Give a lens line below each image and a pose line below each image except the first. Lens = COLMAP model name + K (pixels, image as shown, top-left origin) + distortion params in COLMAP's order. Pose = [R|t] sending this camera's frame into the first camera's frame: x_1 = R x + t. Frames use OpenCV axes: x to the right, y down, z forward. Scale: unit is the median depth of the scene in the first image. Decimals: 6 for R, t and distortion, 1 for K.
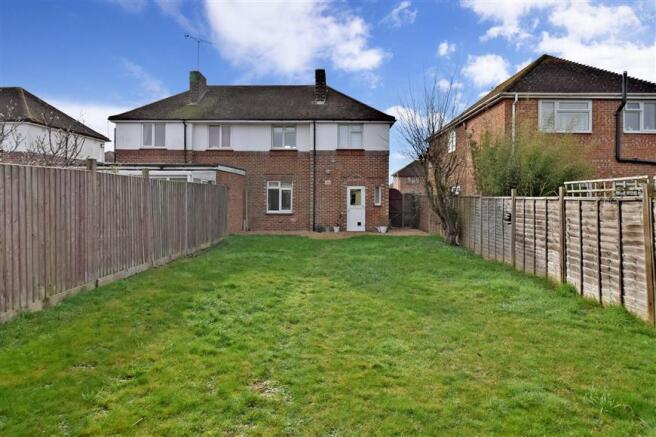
lens RADIAL K [[380.2, 0, 336.2], [0, 380.2, 192.7], [0, 0, 1]] dist [-0.001388, 0.001269]
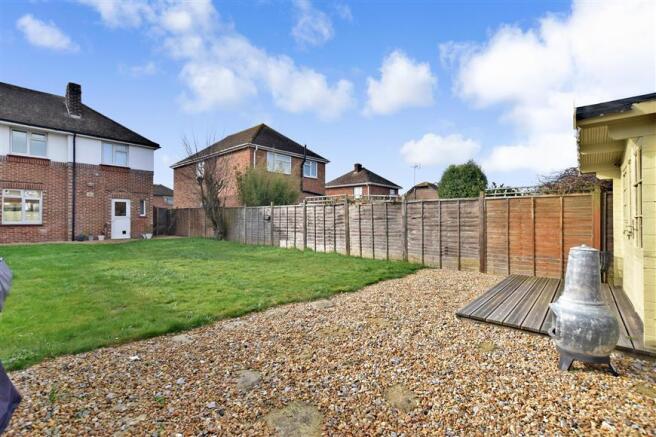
lens RADIAL K [[293.8, 0, 326.6], [0, 293.8, 218.7], [0, 0, 1]] dist [0.002110, 0.001037]
pose [[0.662796, -0.001822, 0.748798, -0.204609], [-0.007049, 0.999938, 0.008673, 0.029975], [-0.748767, -0.011027, 0.662742, -0.043150]]
